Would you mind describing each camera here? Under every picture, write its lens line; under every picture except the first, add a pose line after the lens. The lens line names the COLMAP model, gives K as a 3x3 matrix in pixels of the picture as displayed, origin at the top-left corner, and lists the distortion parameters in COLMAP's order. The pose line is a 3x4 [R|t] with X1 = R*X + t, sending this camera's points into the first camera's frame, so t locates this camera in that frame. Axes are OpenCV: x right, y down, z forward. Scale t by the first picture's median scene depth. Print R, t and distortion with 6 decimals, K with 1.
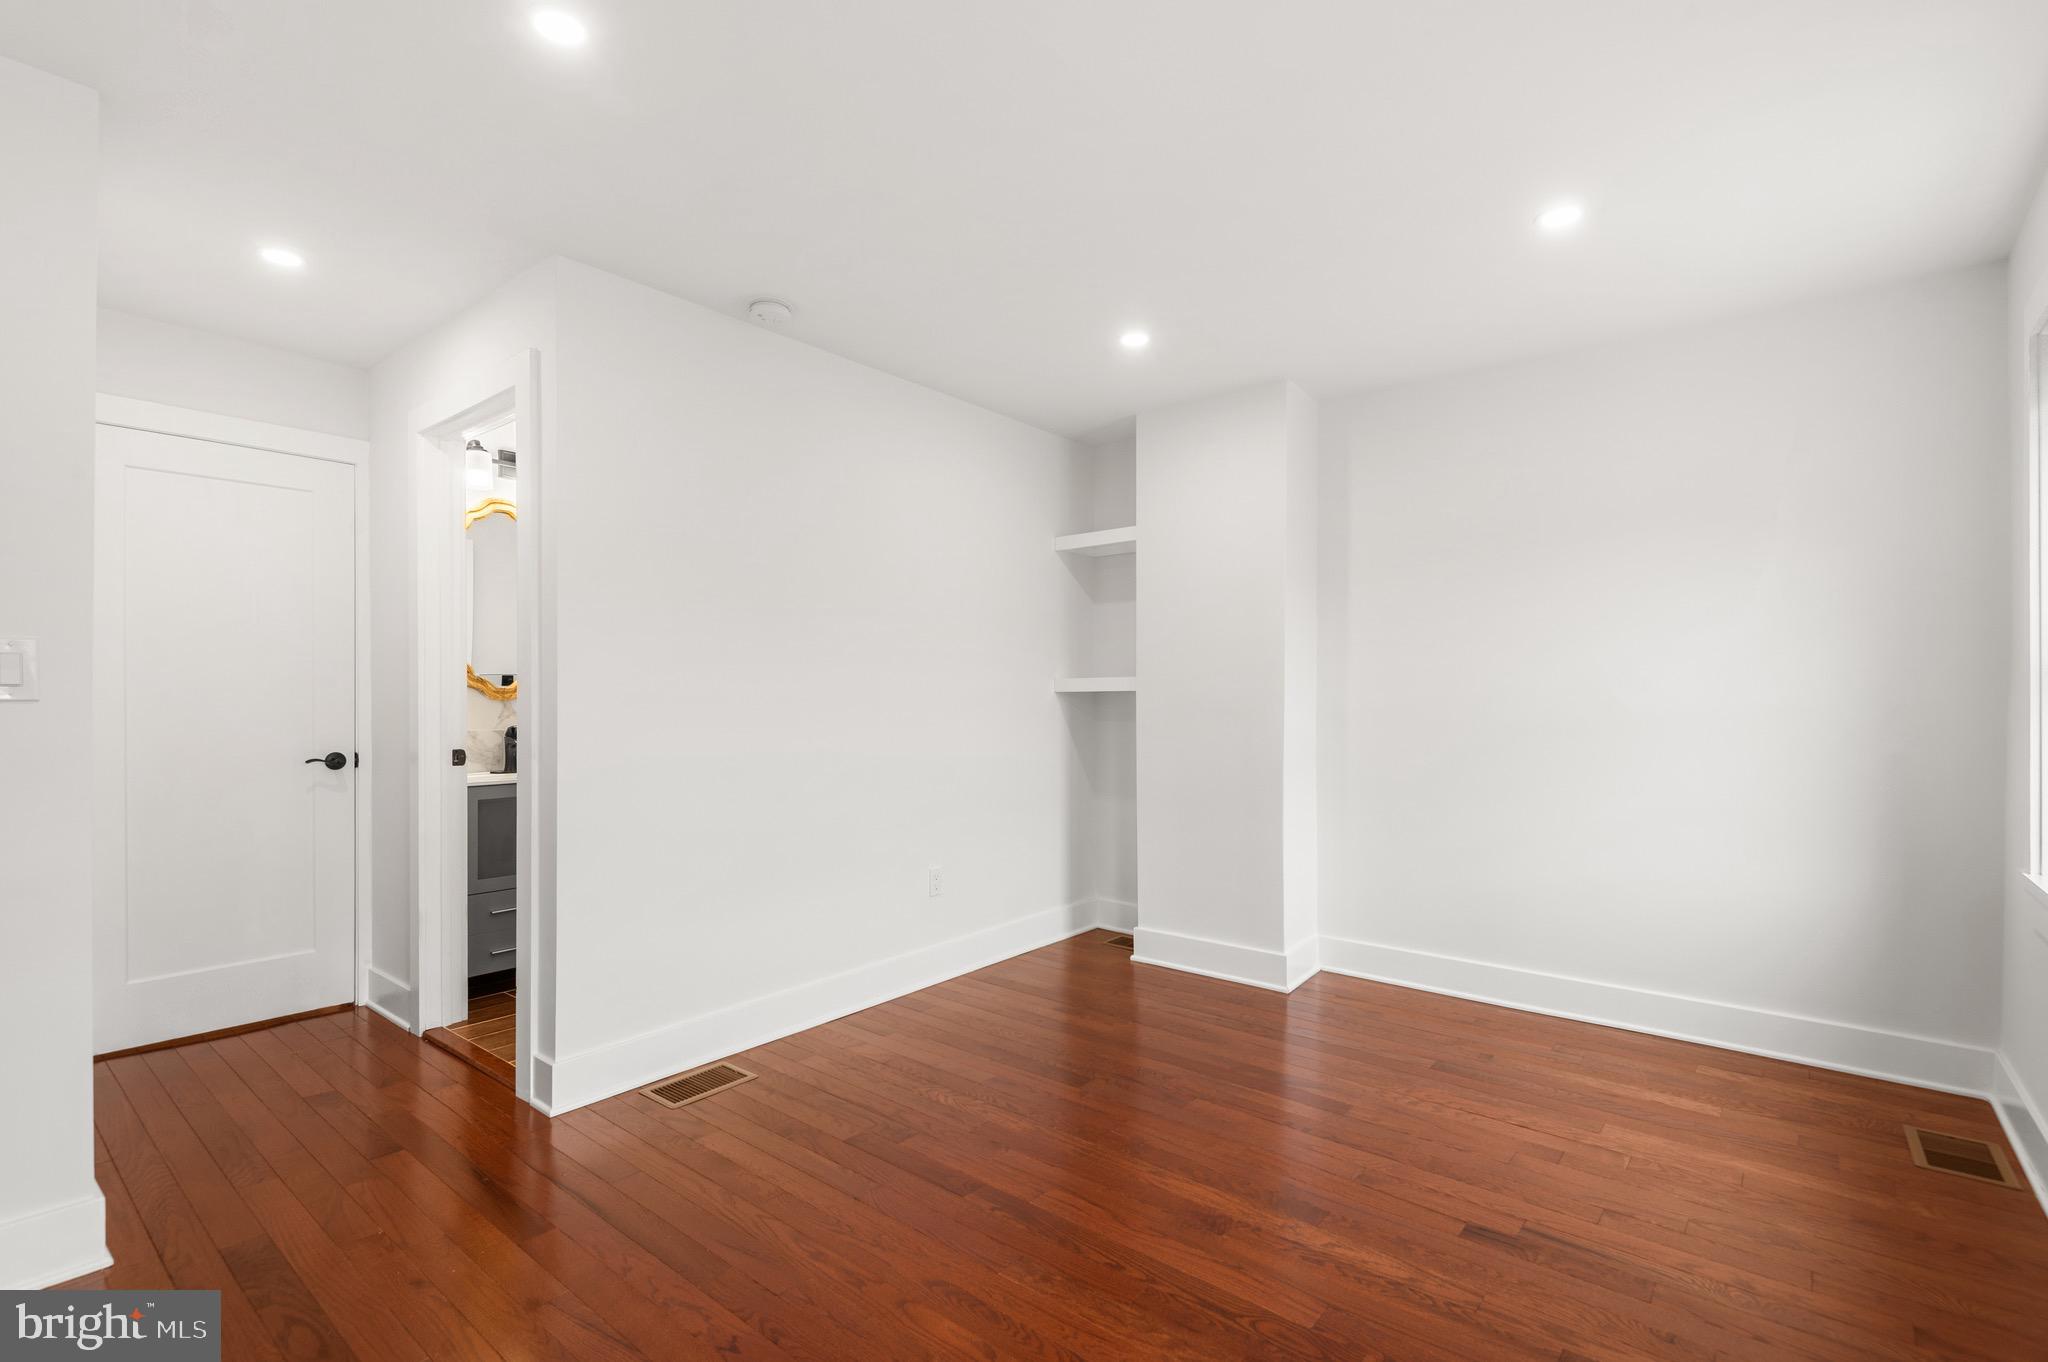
lens RADIAL K [[938.4, 0, 1036.4], [0, 938.4, 685.6], [0, 0, 1]] dist [0.017691, -0.007244]
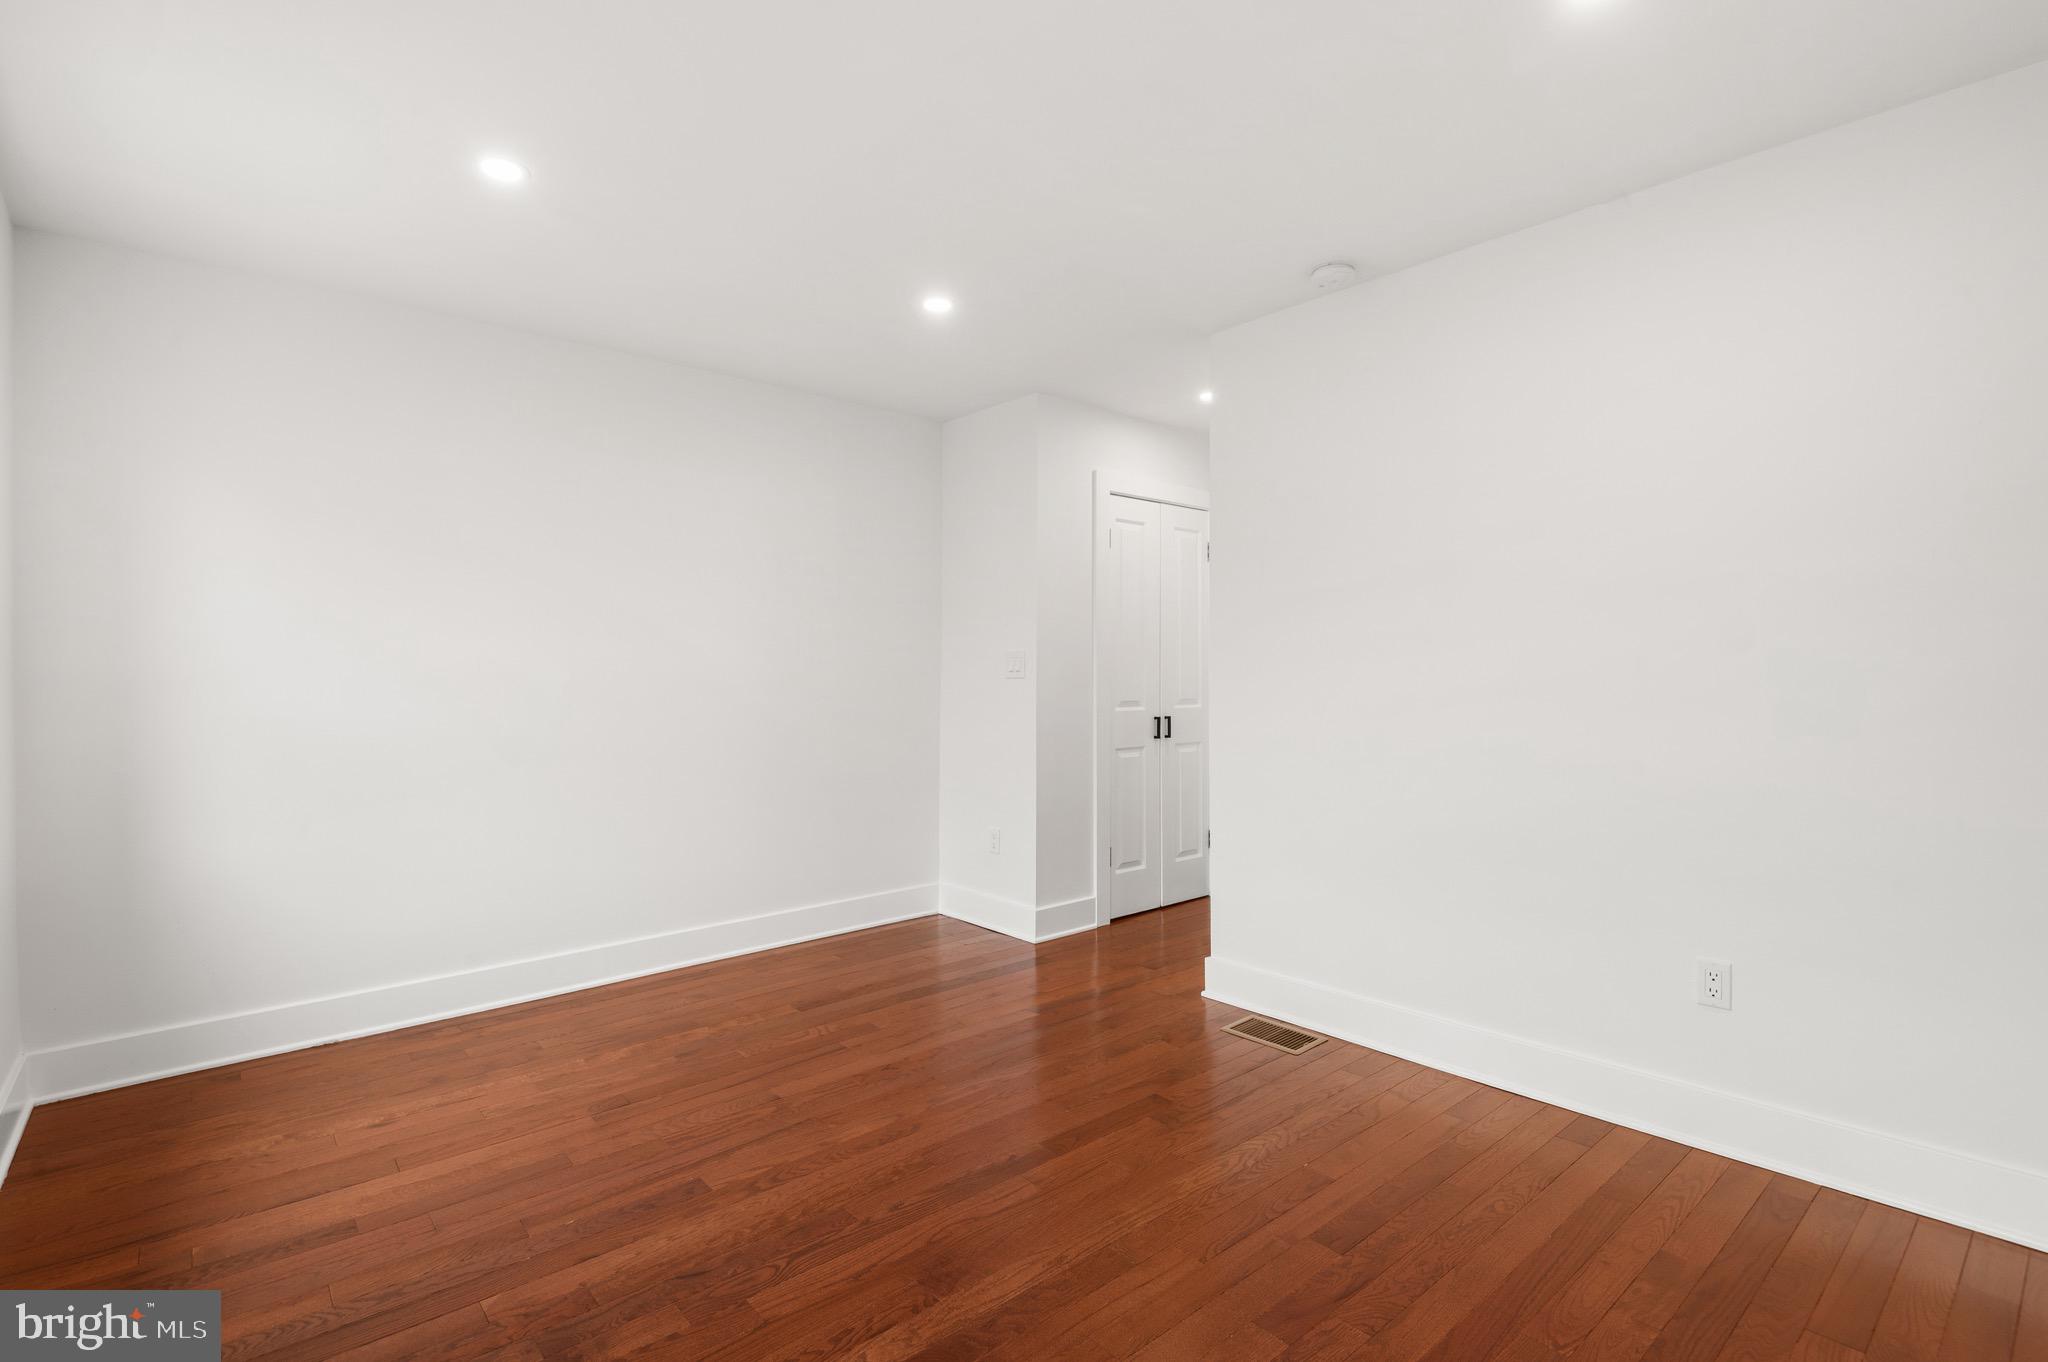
lens RADIAL K [[938.4, 0, 1029.6], [0, 938.4, 681.4], [0, 0, 1]] dist [0.017691, -0.007244]
pose [[-0.154641, 0.006310, -0.987951, 1.195160], [0.017996, 0.999832, 0.003569, 0.006557], [0.987807, -0.017228, -0.154729, 1.404019]]
